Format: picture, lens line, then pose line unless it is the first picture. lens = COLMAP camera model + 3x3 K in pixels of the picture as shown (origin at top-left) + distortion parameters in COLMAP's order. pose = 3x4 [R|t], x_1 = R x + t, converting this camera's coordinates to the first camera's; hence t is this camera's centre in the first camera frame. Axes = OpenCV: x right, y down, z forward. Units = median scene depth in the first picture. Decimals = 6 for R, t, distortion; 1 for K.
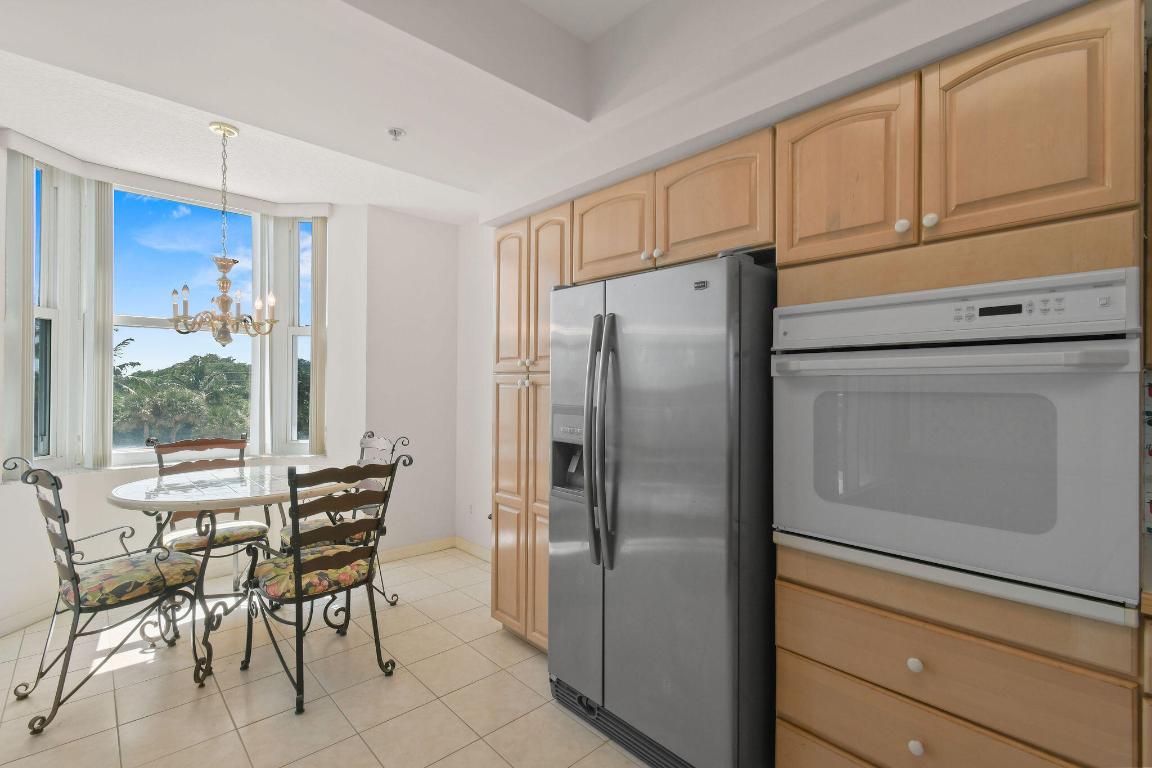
lens RADIAL K [[525.9, 0, 581.5], [0, 525.9, 385.6], [0, 0, 1]] dist [0.004827, -0.001290]
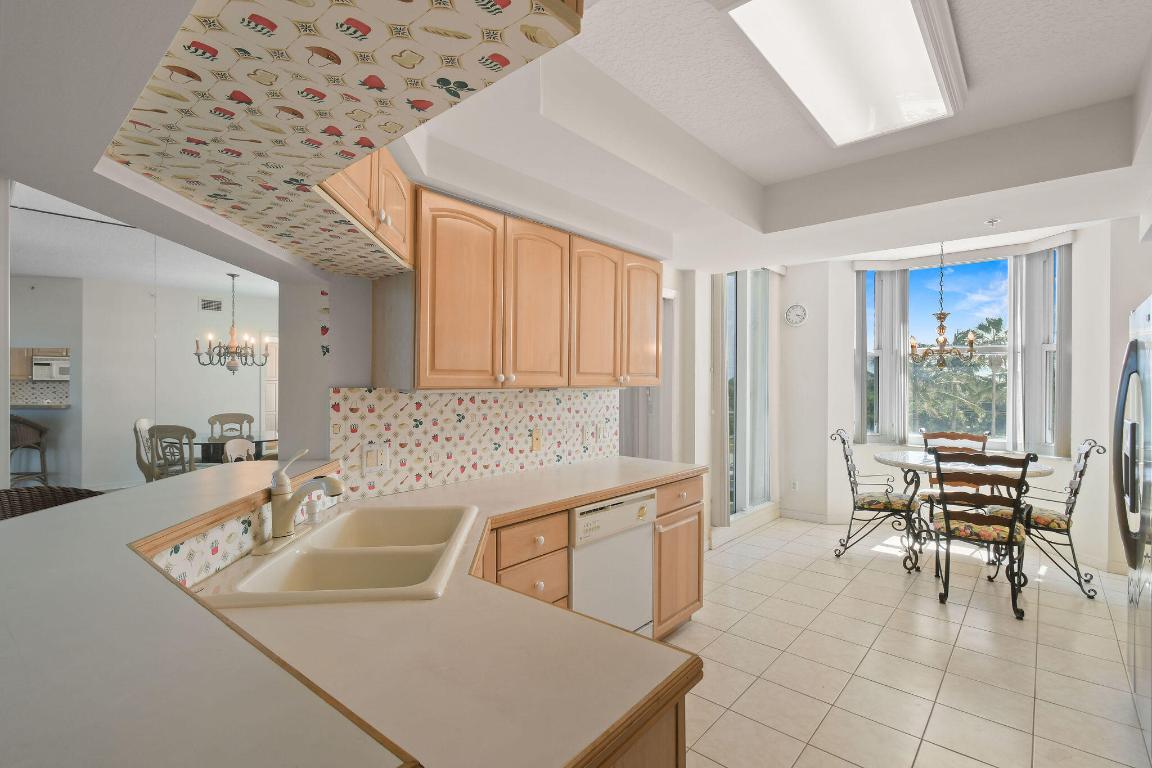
lens RADIAL K [[525.9, 0, 574.6], [0, 525.9, 385.2], [0, 0, 1]] dist [0.004827, -0.001290]
pose [[0.090594, -0.004112, -0.995879, 0.923489], [-0.001273, 0.999990, -0.004244, -0.029088], [0.995887, 0.001653, 0.090588, -0.243440]]
